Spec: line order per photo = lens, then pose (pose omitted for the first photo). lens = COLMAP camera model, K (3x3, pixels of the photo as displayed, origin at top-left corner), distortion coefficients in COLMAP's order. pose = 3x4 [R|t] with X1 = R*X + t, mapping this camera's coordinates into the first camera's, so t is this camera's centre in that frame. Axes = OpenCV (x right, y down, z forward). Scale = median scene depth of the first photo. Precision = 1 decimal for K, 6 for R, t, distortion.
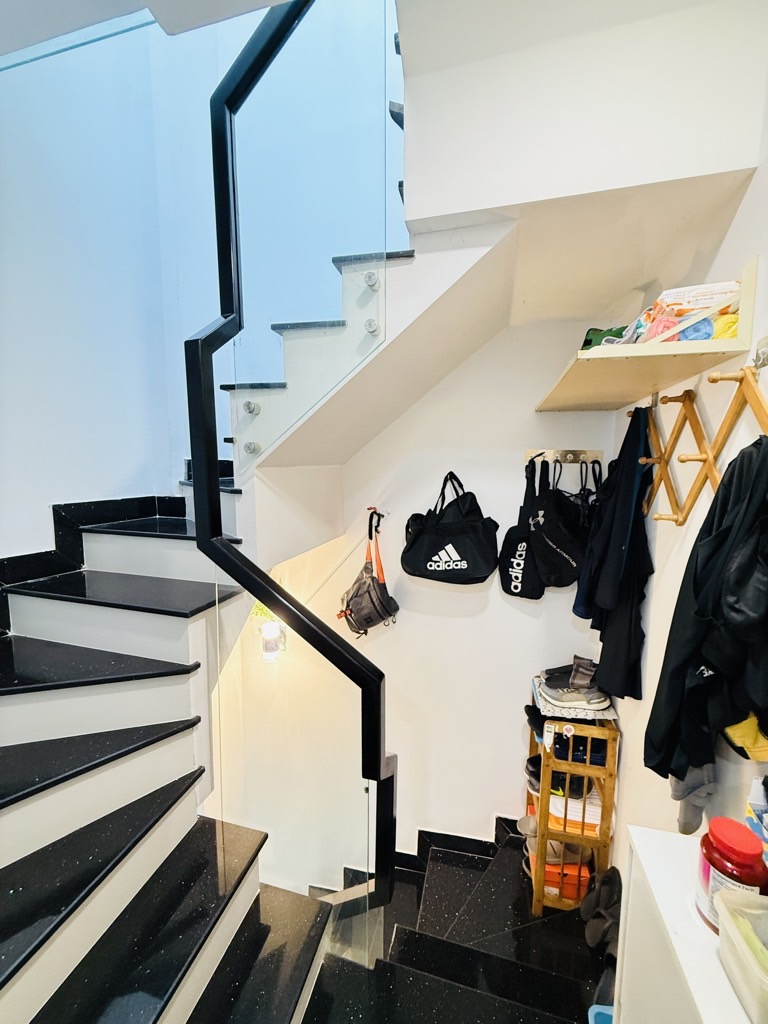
lens RADIAL K [[405.6, 0, 382.9], [0, 405.6, 513.9], [0, 0, 1]] dist [0.000047, -0.000199]
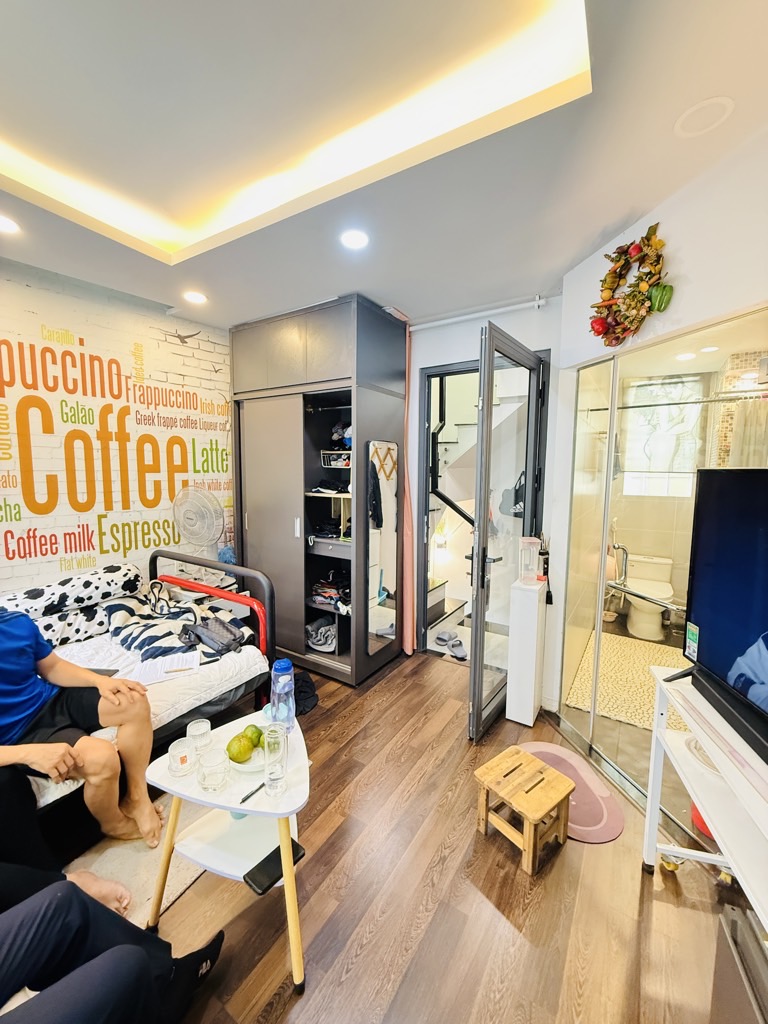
lens RADIAL K [[405.6, 0, 382.5], [0, 405.6, 514.1], [0, 0, 1]] dist [0.000047, -0.000199]
pose [[0.951731, 0.027755, -0.305677, 0.112449], [-0.030976, 0.999504, -0.005691, 0.177849], [0.305367, 0.014885, 0.952118, -1.414514]]
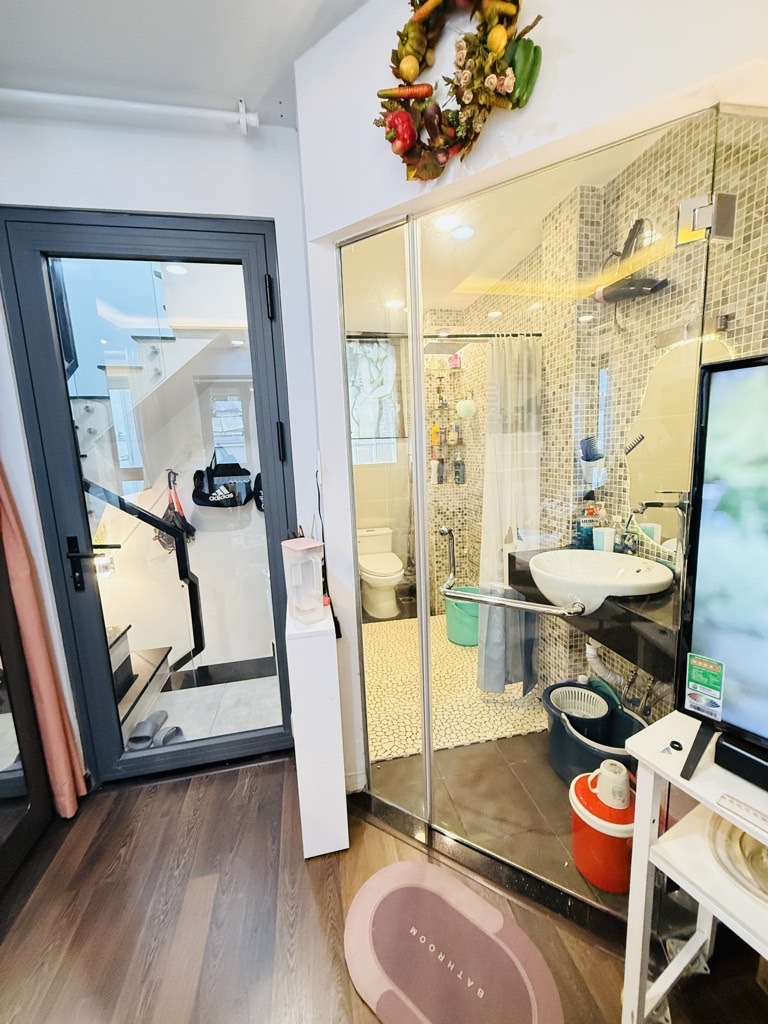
lens RADIAL K [[405.6, 0, 384.4], [0, 405.6, 512.8], [0, 0, 1]] dist [0.000047, -0.000199]
pose [[0.890959, -0.114193, 0.439490, 0.007659], [0.099195, 0.993432, 0.057030, 0.163091], [-0.443116, -0.007216, 0.896435, -0.873412]]
